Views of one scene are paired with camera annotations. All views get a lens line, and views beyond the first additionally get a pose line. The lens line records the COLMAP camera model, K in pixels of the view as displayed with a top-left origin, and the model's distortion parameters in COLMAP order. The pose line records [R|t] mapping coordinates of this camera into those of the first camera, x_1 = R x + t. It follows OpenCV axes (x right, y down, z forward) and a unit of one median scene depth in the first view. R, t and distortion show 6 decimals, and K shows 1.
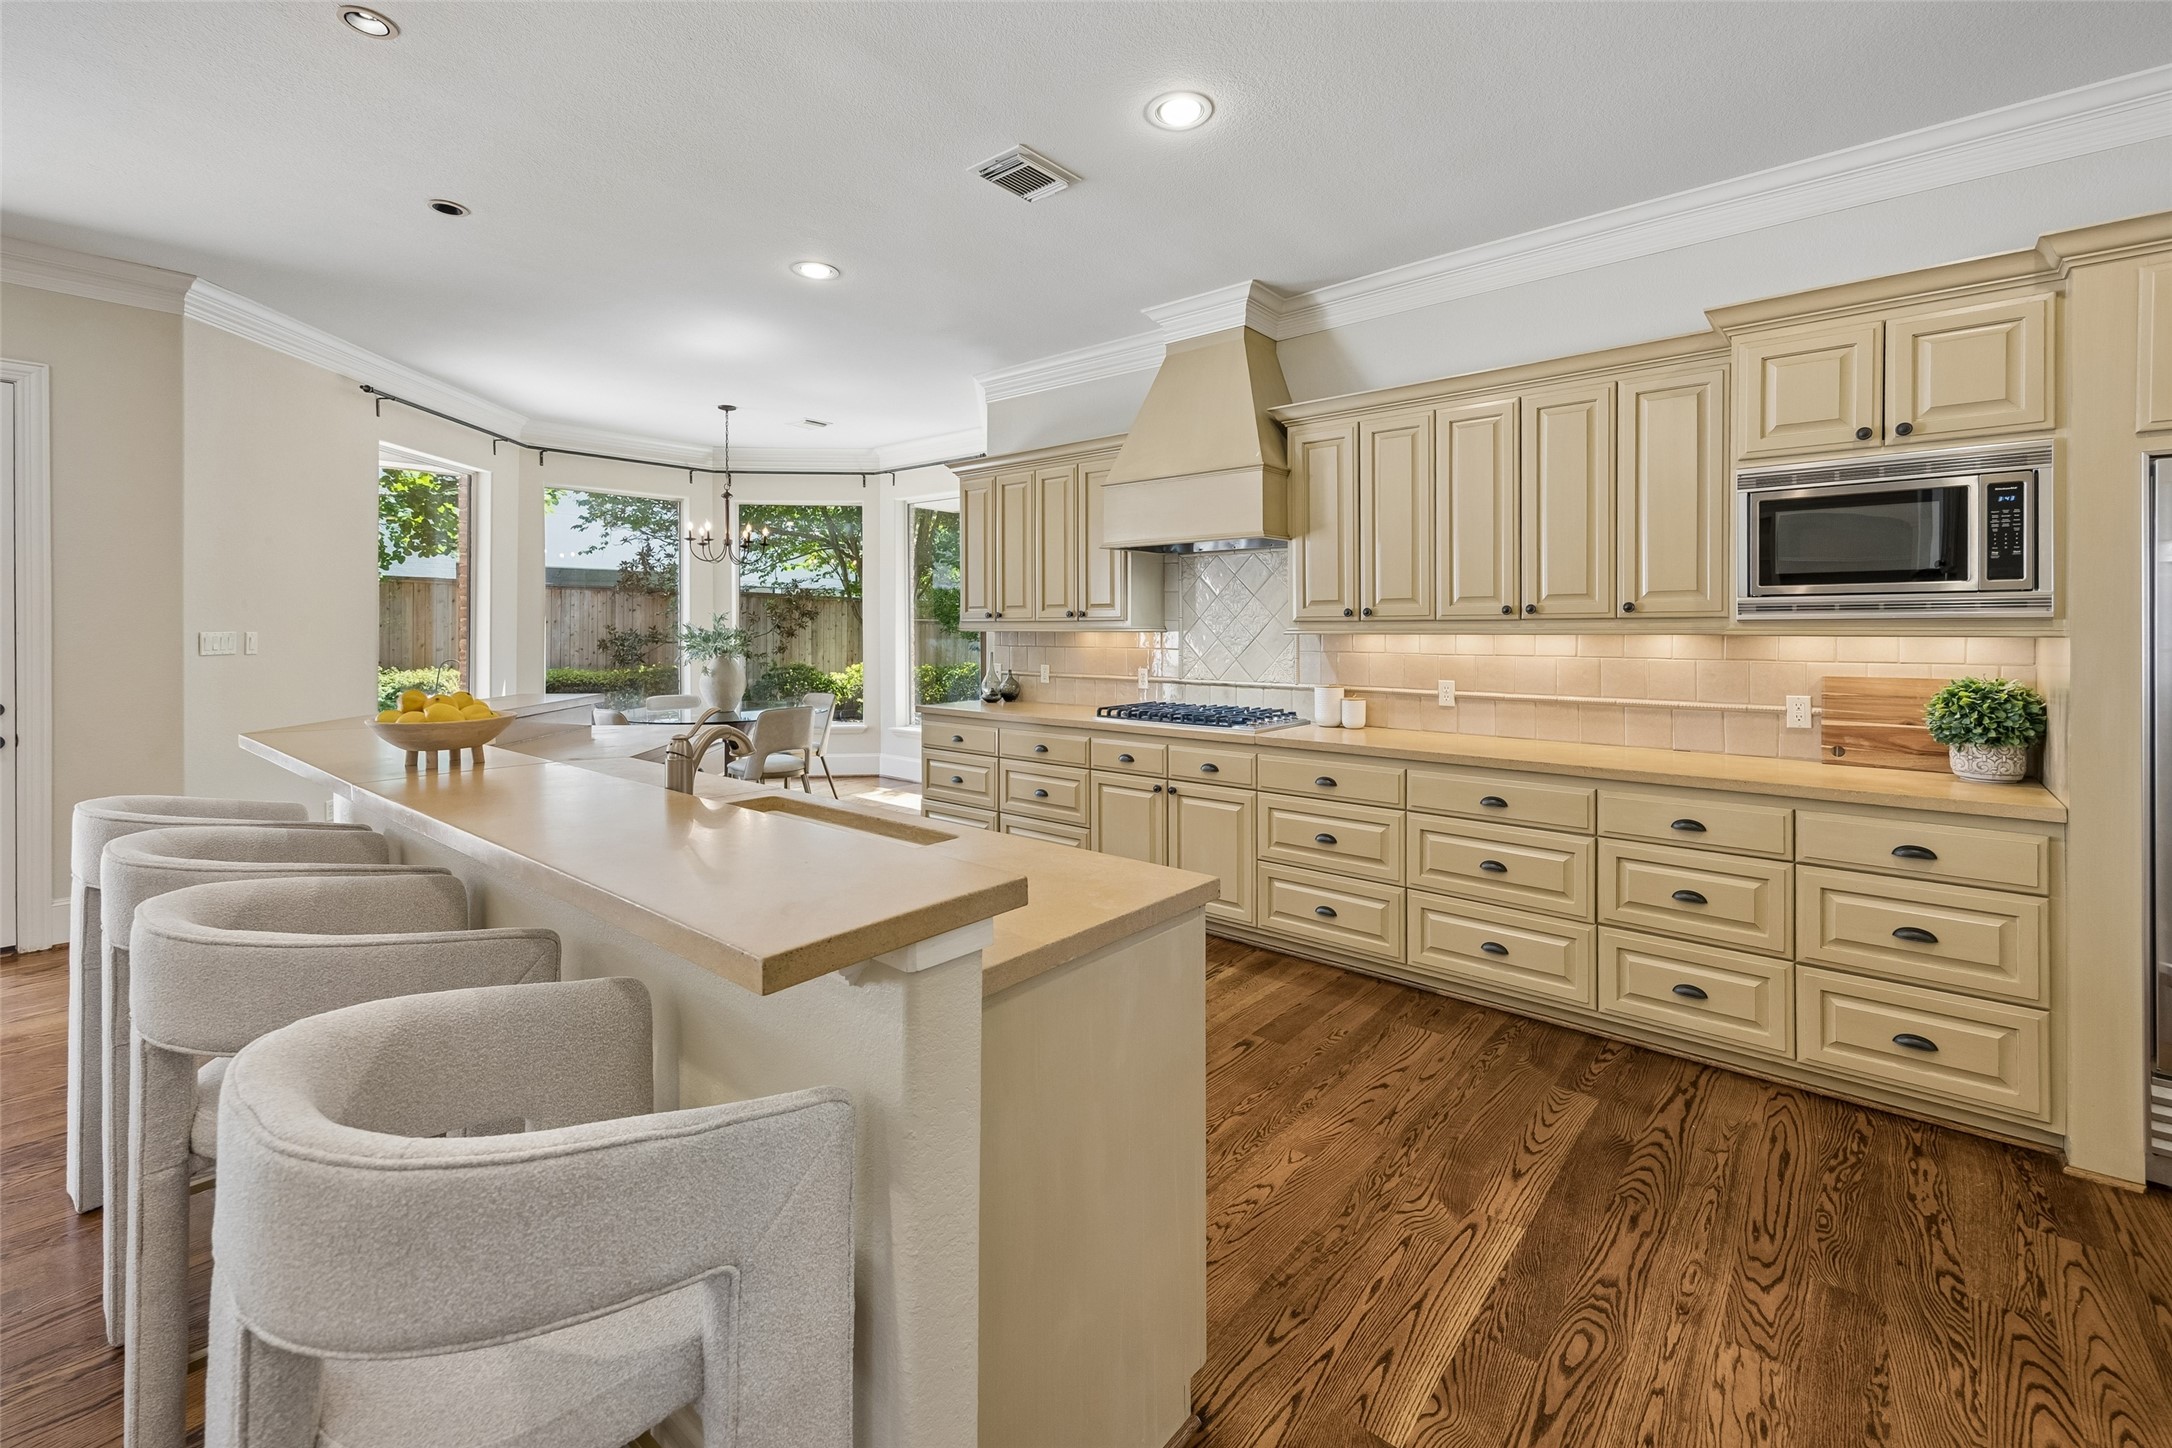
lens RADIAL K [[902.9, 0, 1087.1], [0, 902.9, 625.9], [0, 0, 1]] dist [0.004233, 0.000615]
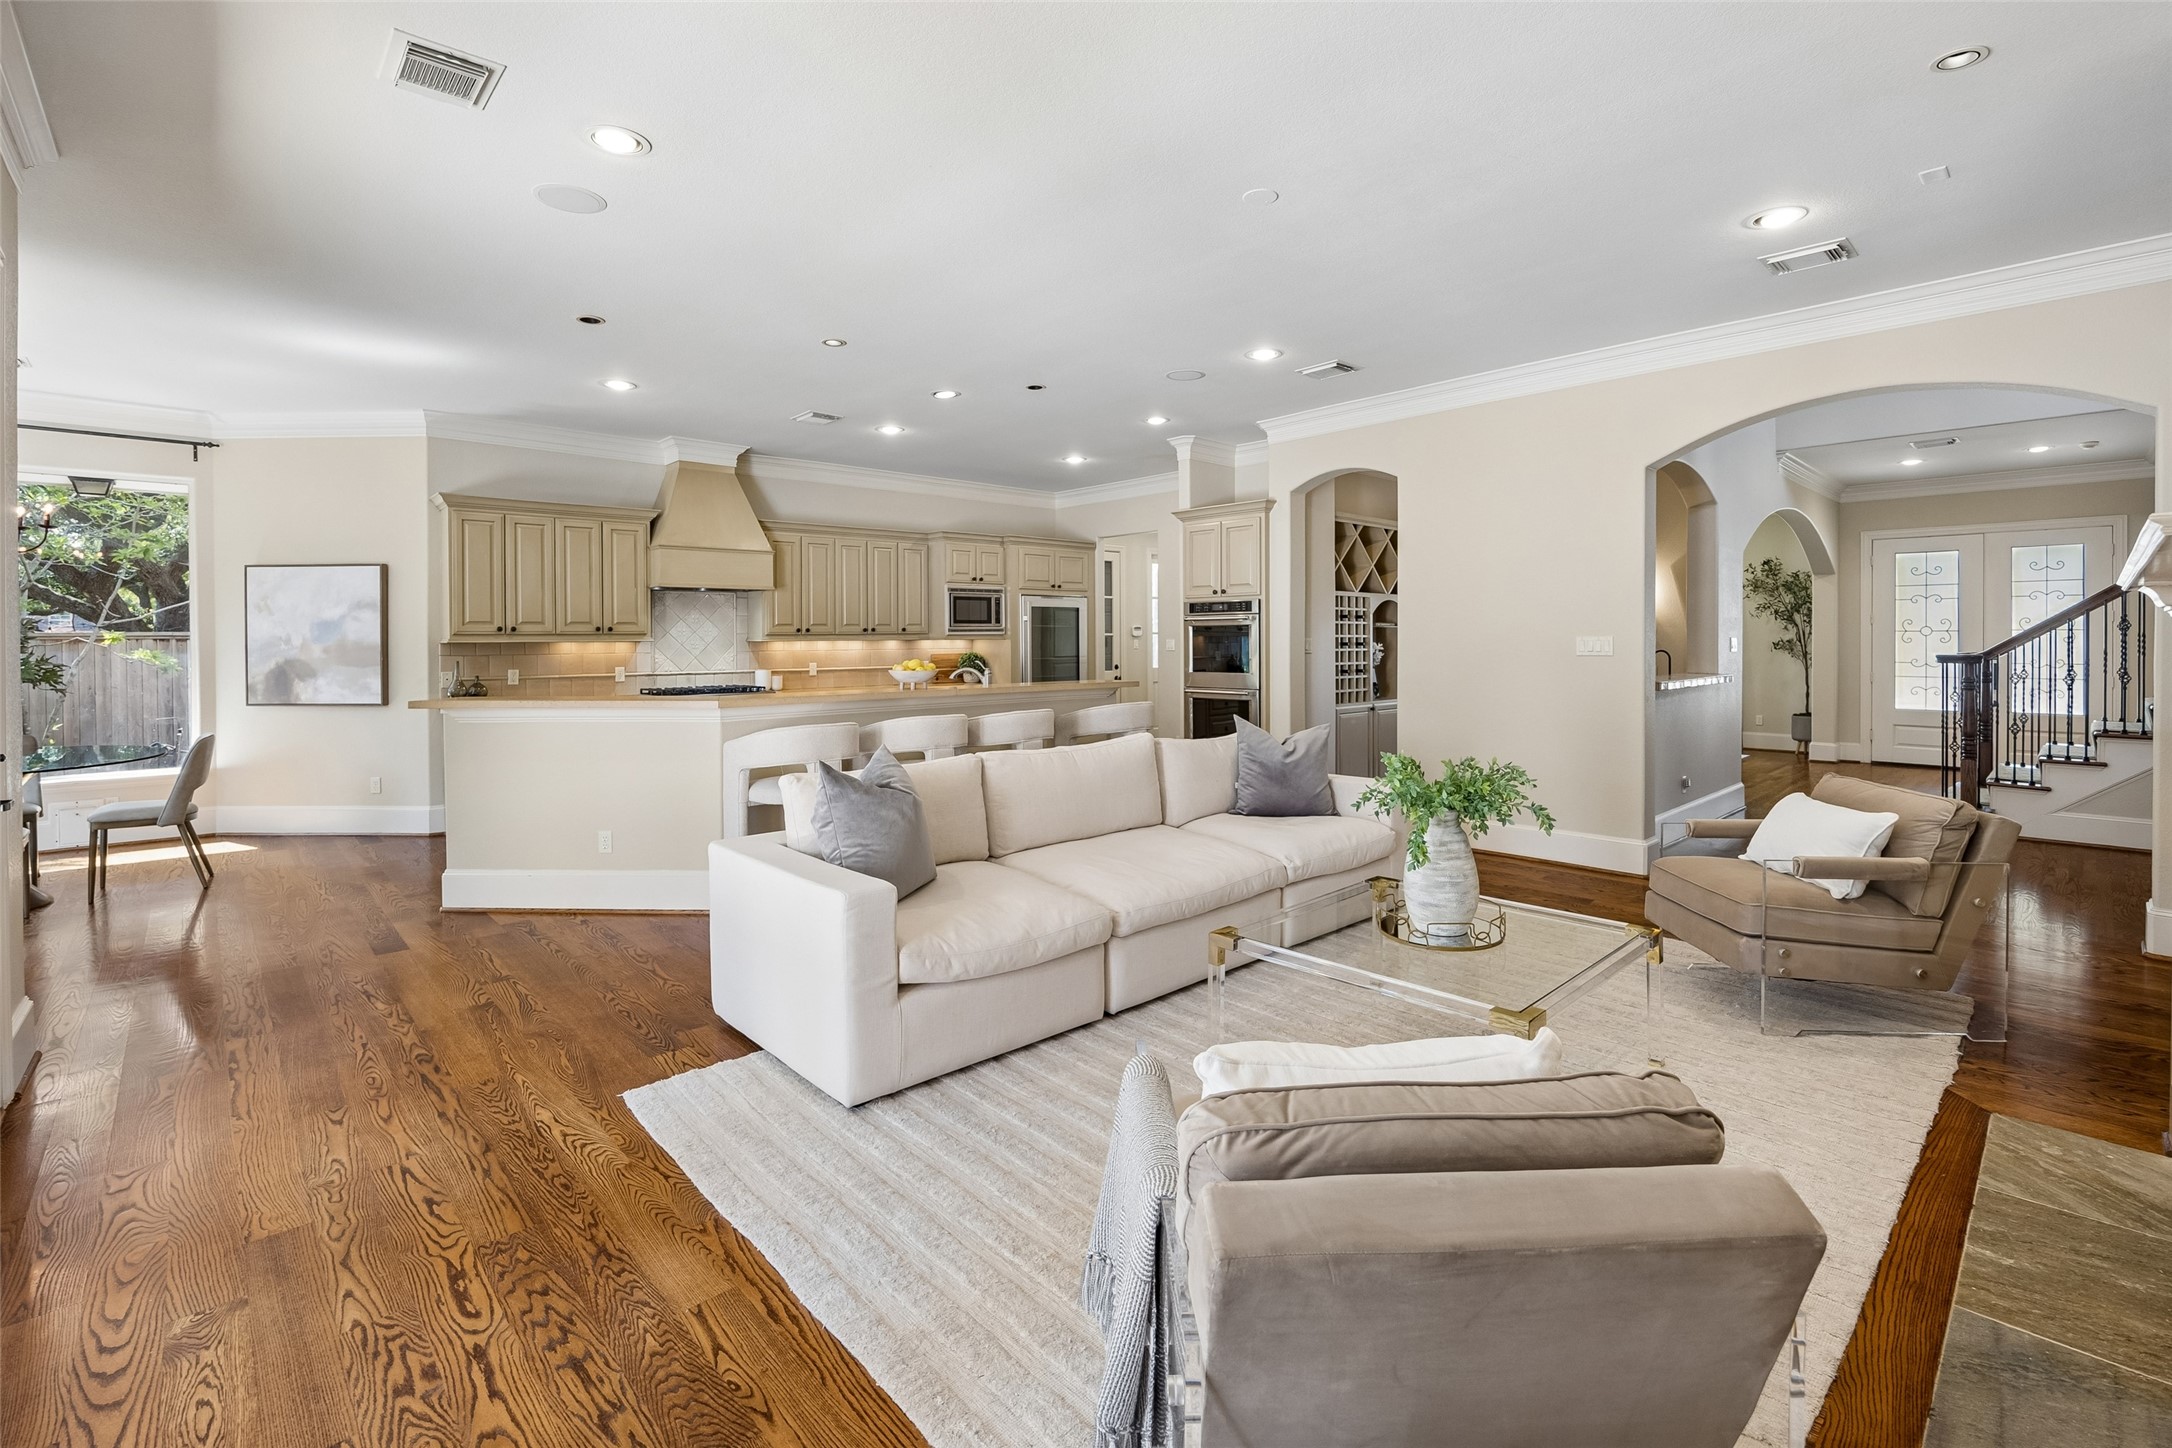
lens RADIAL K [[981.1, 0, 1115.9], [0, 981.1, 642.6], [0, 0, 1]] dist [-0.016863, 0.000474]
pose [[0.099971, -0.002198, 0.994988, -2.033873], [0.006994, 0.999974, 0.001507, 0.016144], [-0.994966, 0.006809, 0.099983, 0.088616]]
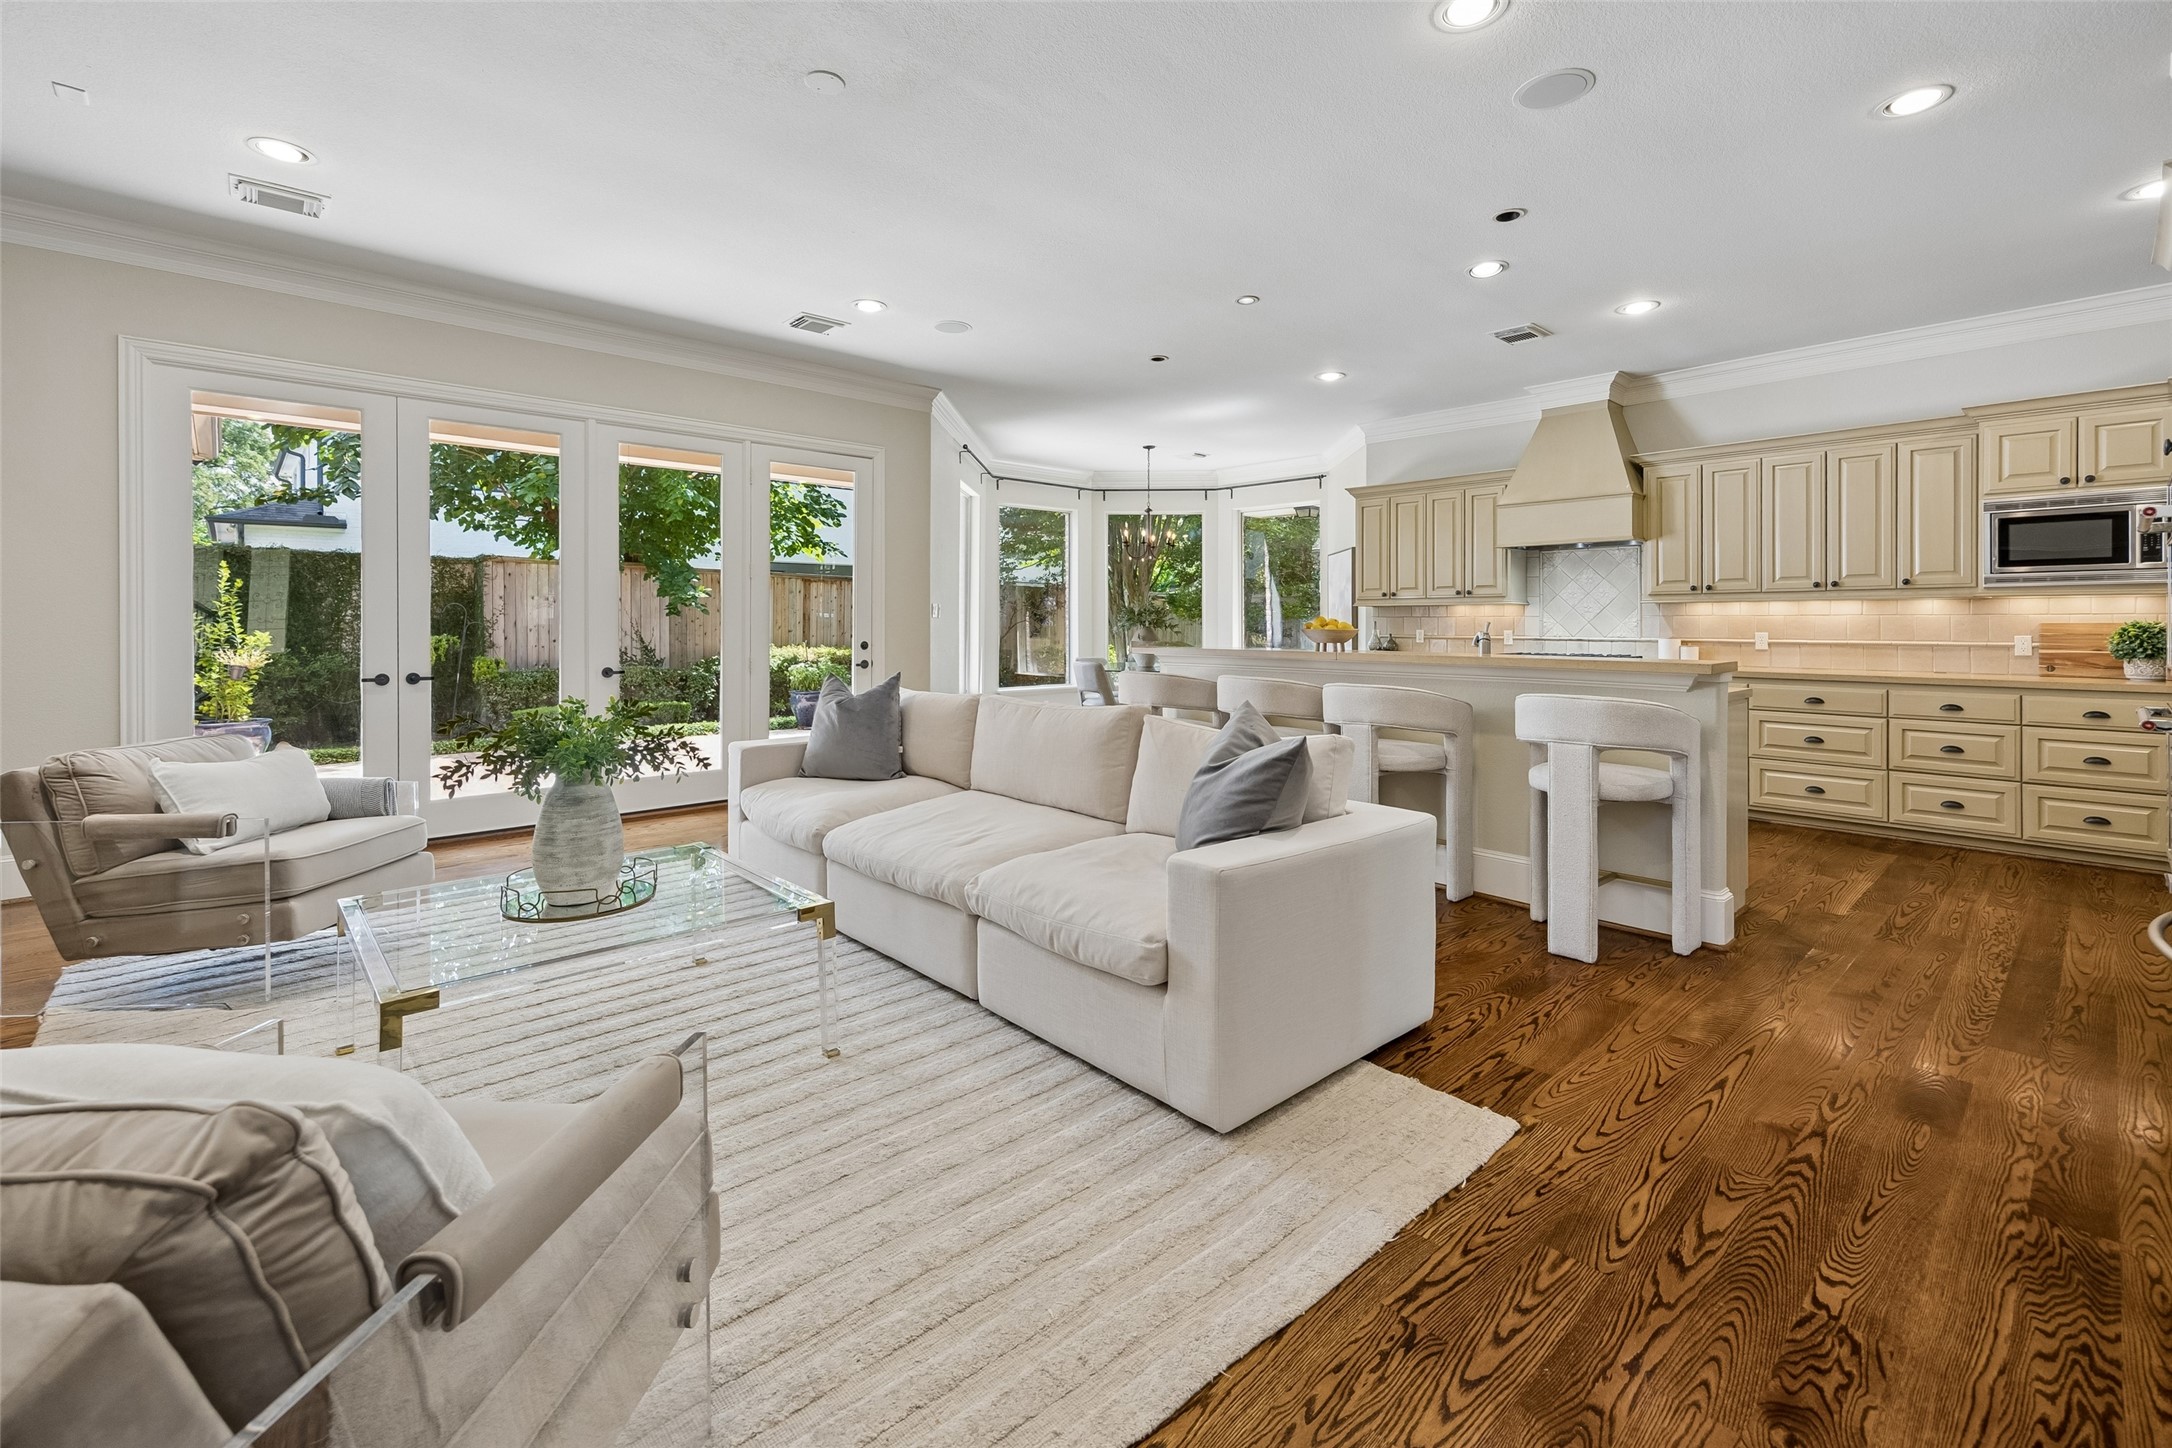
lens RADIAL K [[907.2, 0, 1084.0], [0, 907.2, 617.3], [0, 0, 1]] dist [0.003660, -0.000802]
pose [[0.991422, 0.001512, -0.130692, -0.609026], [-0.002144, 0.999987, -0.004700, 0.050450], [0.130683, 0.004940, 0.991412, -0.760592]]
